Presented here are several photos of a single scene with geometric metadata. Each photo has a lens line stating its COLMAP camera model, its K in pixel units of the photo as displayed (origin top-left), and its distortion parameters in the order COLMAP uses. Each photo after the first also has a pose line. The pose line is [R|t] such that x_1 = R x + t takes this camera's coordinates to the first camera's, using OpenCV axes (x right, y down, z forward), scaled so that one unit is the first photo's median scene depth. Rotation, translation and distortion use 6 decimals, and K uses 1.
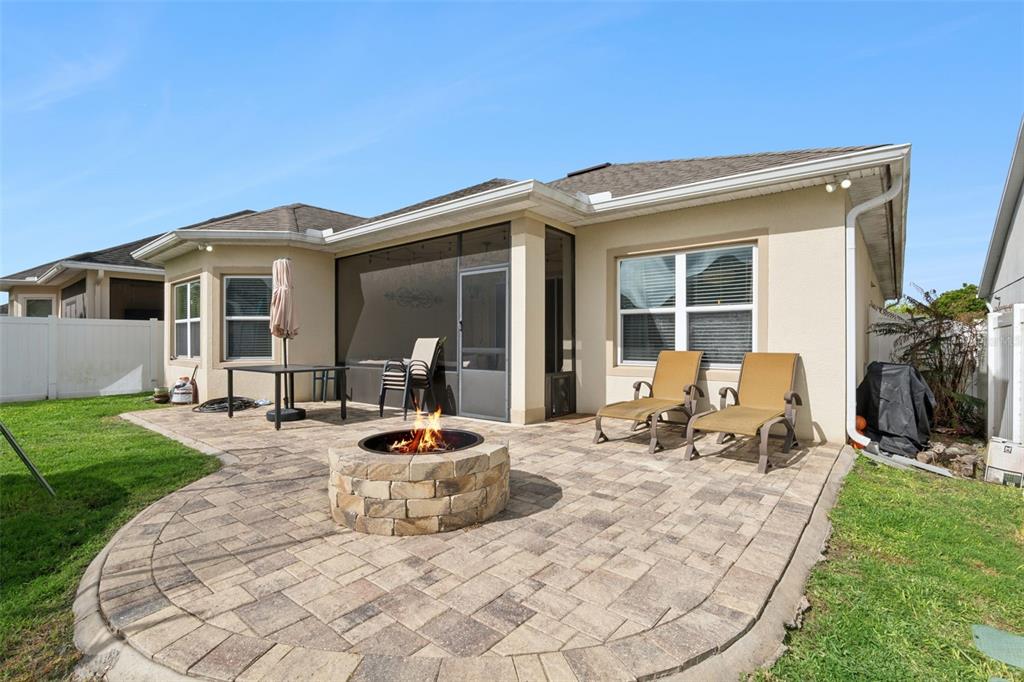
lens RADIAL K [[474.8, 0, 510.9], [0, 474.8, 342.1], [0, 0, 1]] dist [-0.021723, 0.003125]
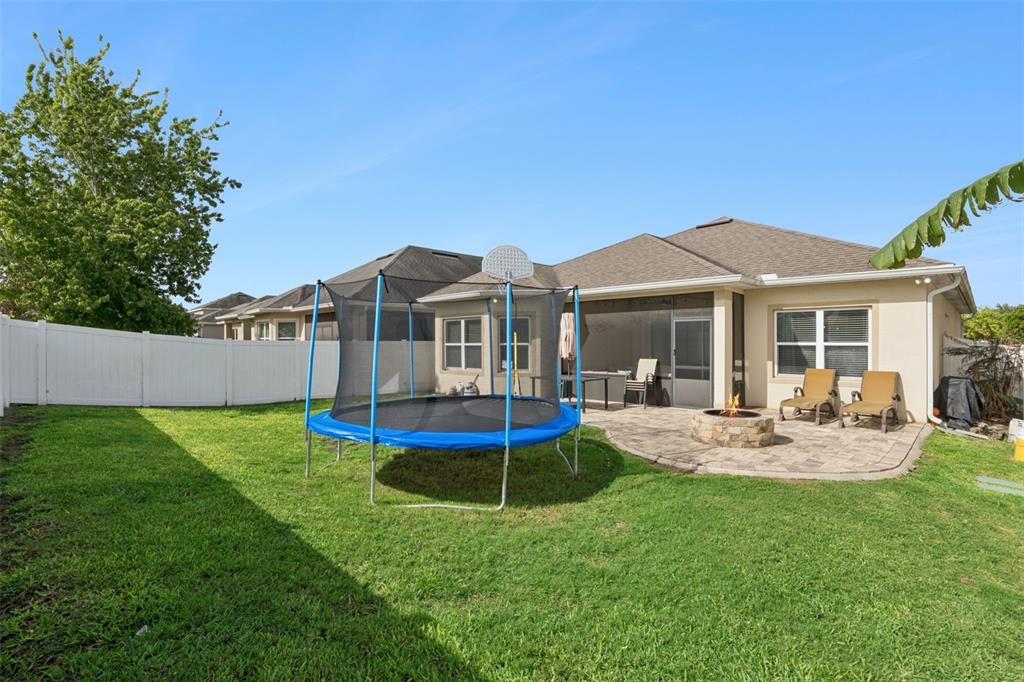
lens RADIAL K [[474.8, 0, 512.3], [0, 474.8, 341.9], [0, 0, 1]] dist [-0.021723, 0.003125]
pose [[0.994838, -0.003017, -0.101428, -0.555987], [0.002959, 0.999995, -0.000722, -0.078305], [0.101430, 0.000418, 0.994843, -0.764790]]
